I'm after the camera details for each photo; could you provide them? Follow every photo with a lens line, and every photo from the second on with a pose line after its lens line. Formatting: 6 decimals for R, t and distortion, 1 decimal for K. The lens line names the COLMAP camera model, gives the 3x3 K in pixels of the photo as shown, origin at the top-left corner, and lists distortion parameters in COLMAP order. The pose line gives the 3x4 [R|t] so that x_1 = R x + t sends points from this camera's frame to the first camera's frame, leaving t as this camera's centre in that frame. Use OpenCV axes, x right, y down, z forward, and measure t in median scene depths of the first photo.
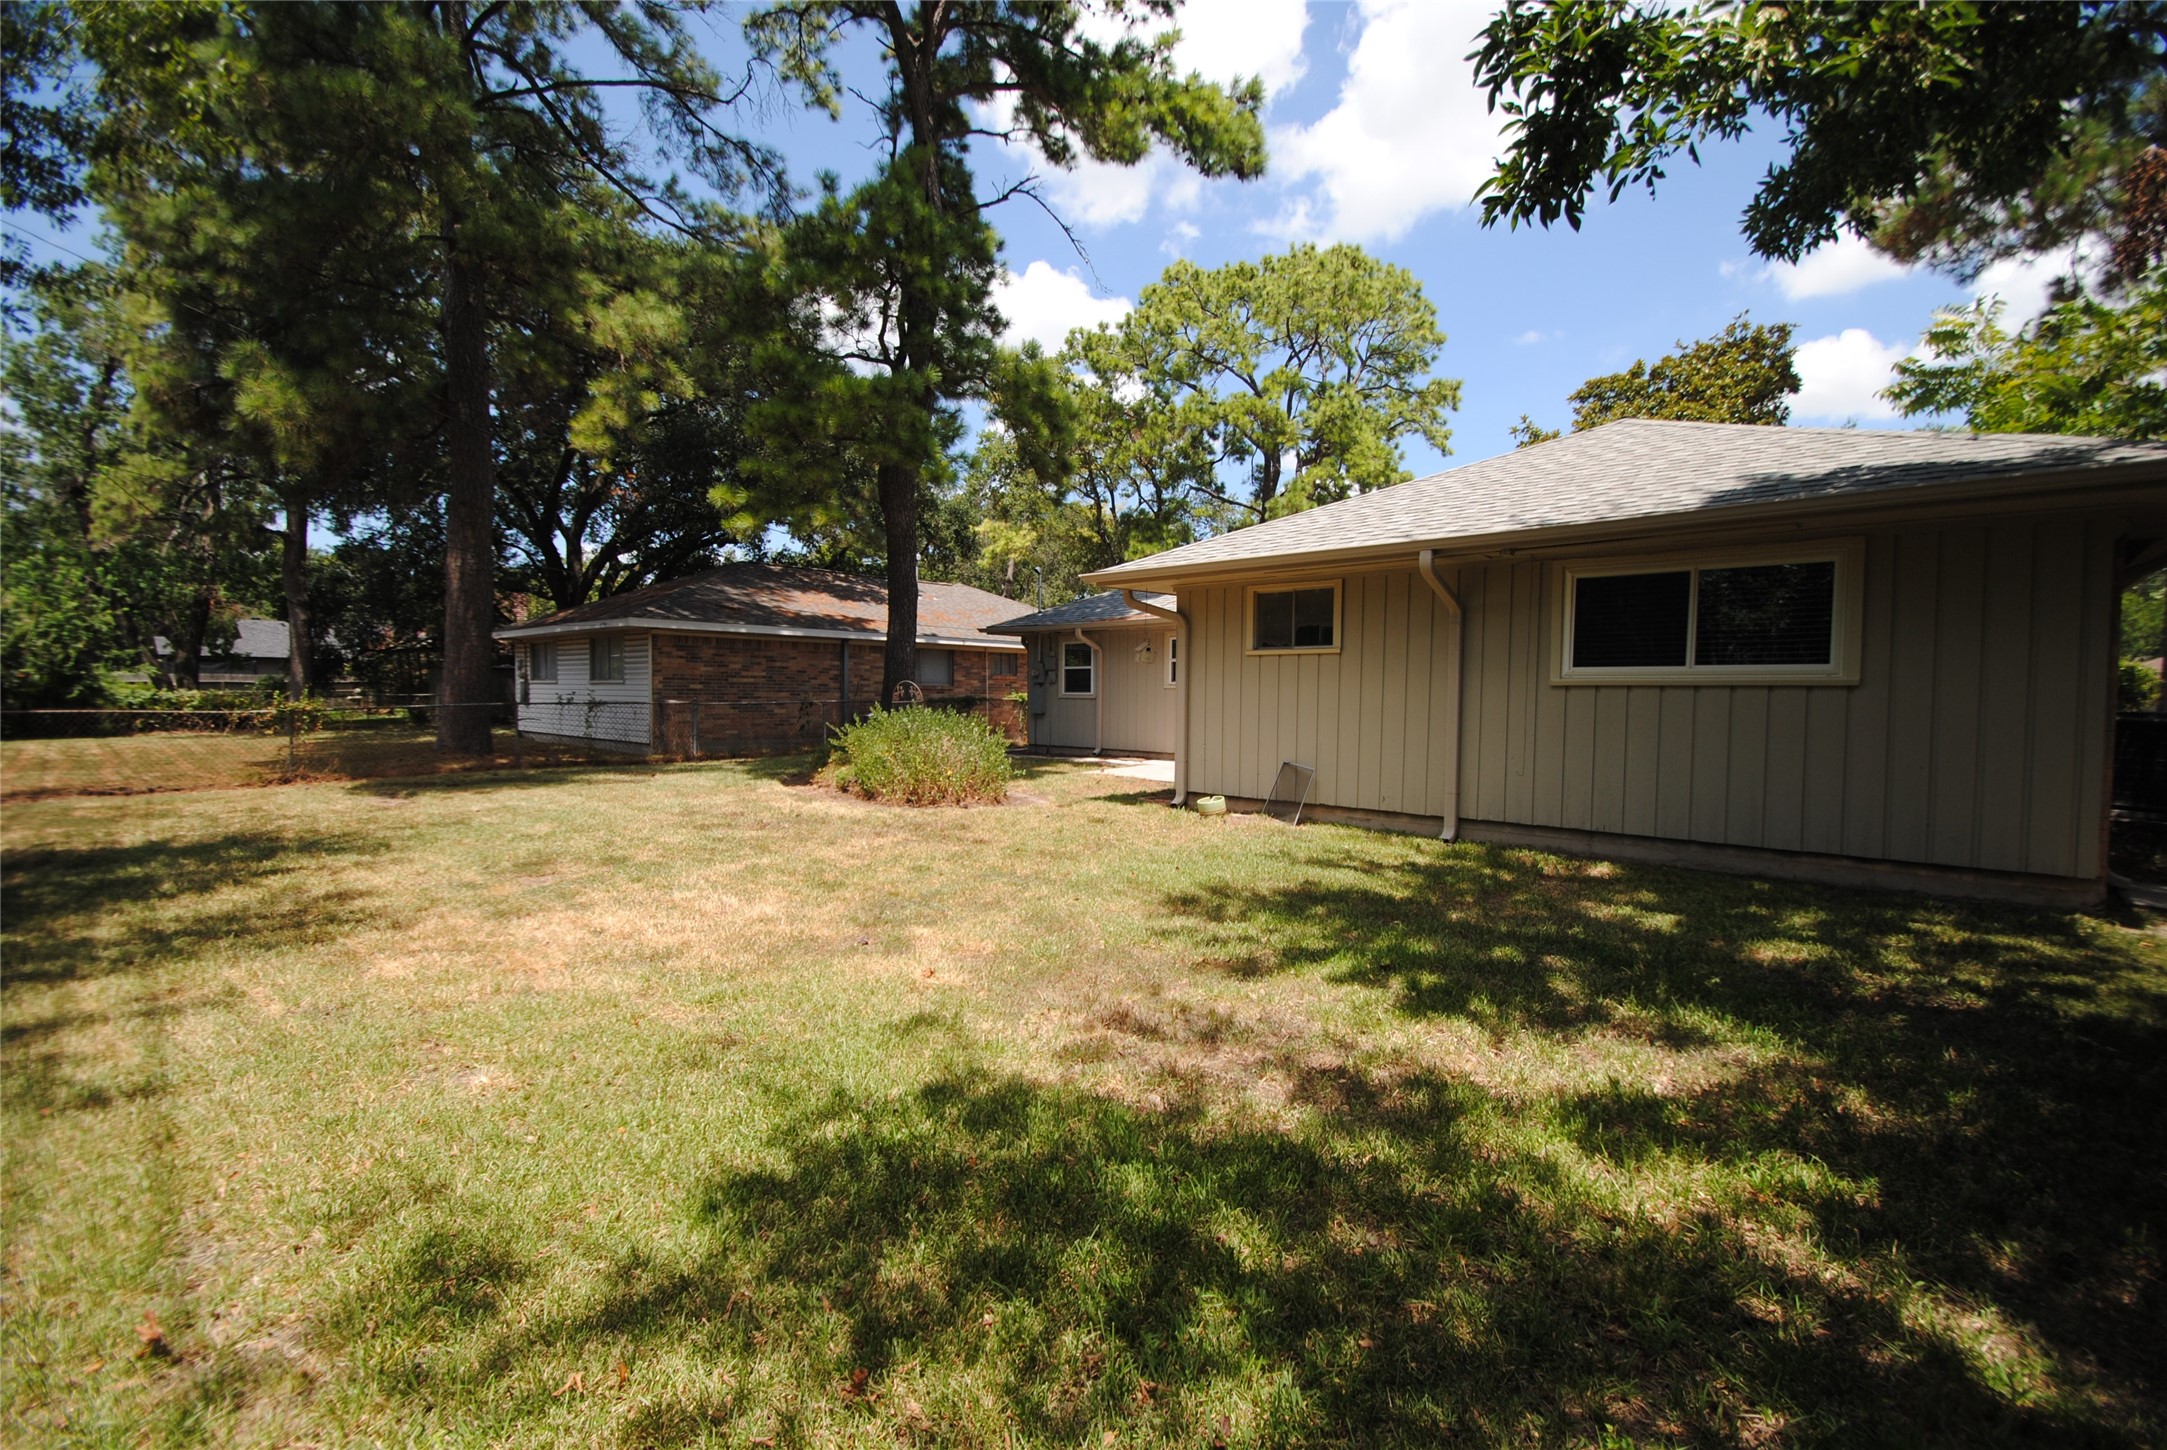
lens RADIAL K [[947.3, 0, 1101.9], [0, 947.3, 734.1], [0, 0, 1]] dist [0.015923, -0.017346]
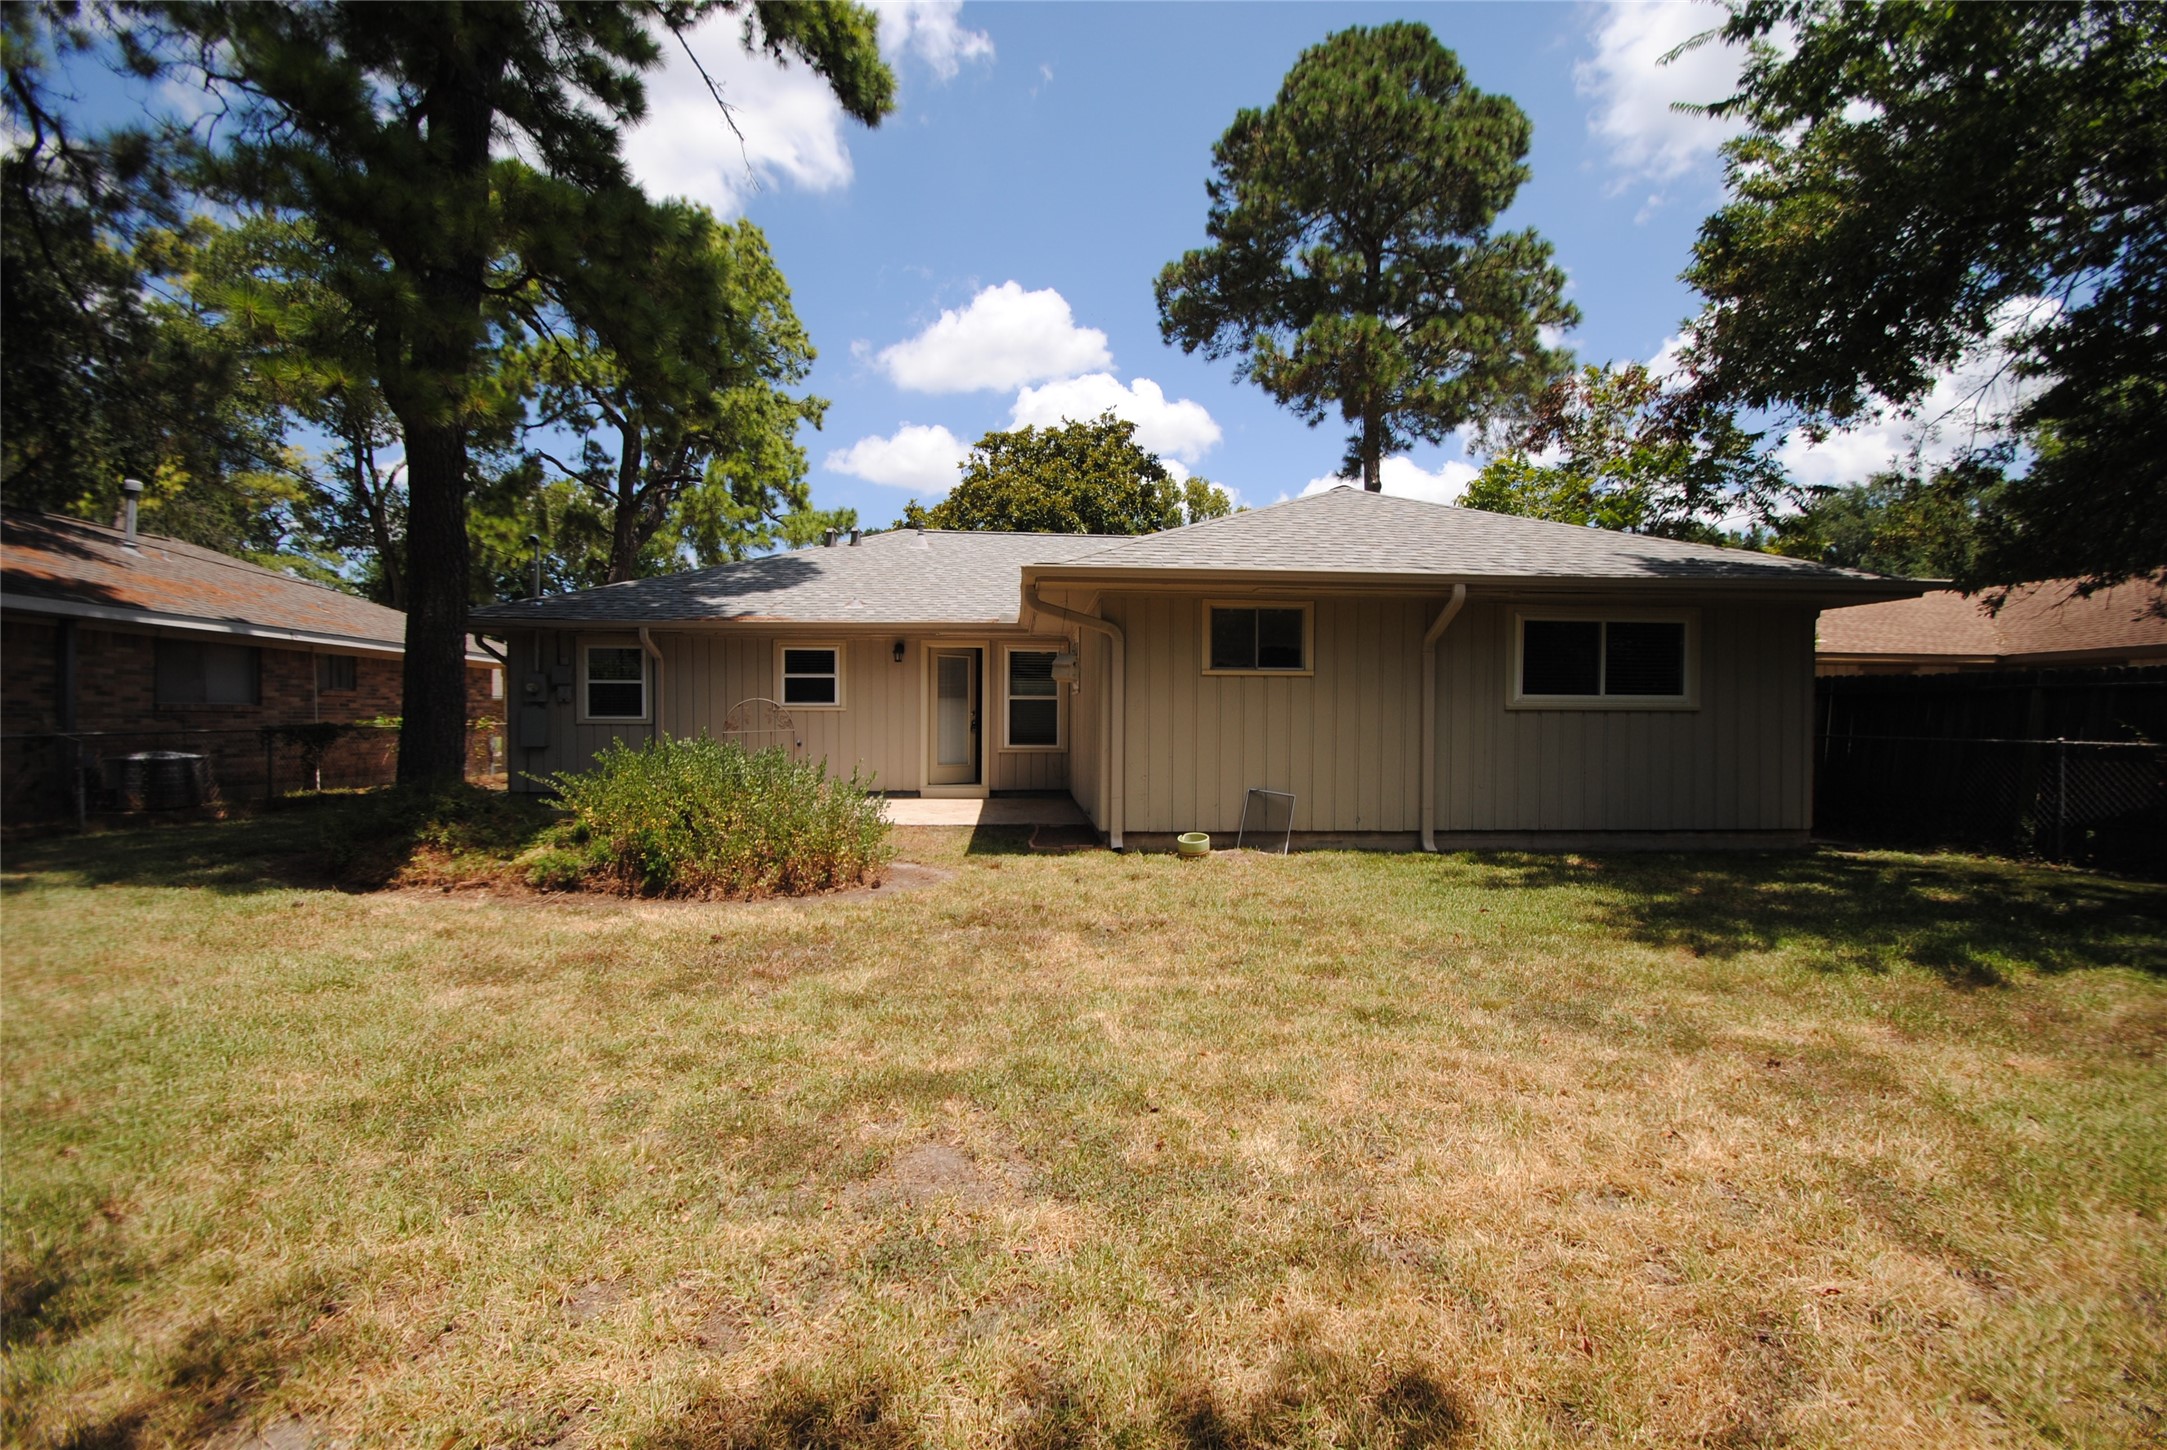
lens RADIAL K [[947.3, 0, 1101.9], [0, 947.3, 734.1], [0, 0, 1]] dist [0.015923, -0.017346]
pose [[0.677693, -0.015779, 0.735176, -0.635739], [0.033325, 0.999402, -0.009270, -0.023404], [-0.734590, 0.030782, 0.677813, 0.501440]]
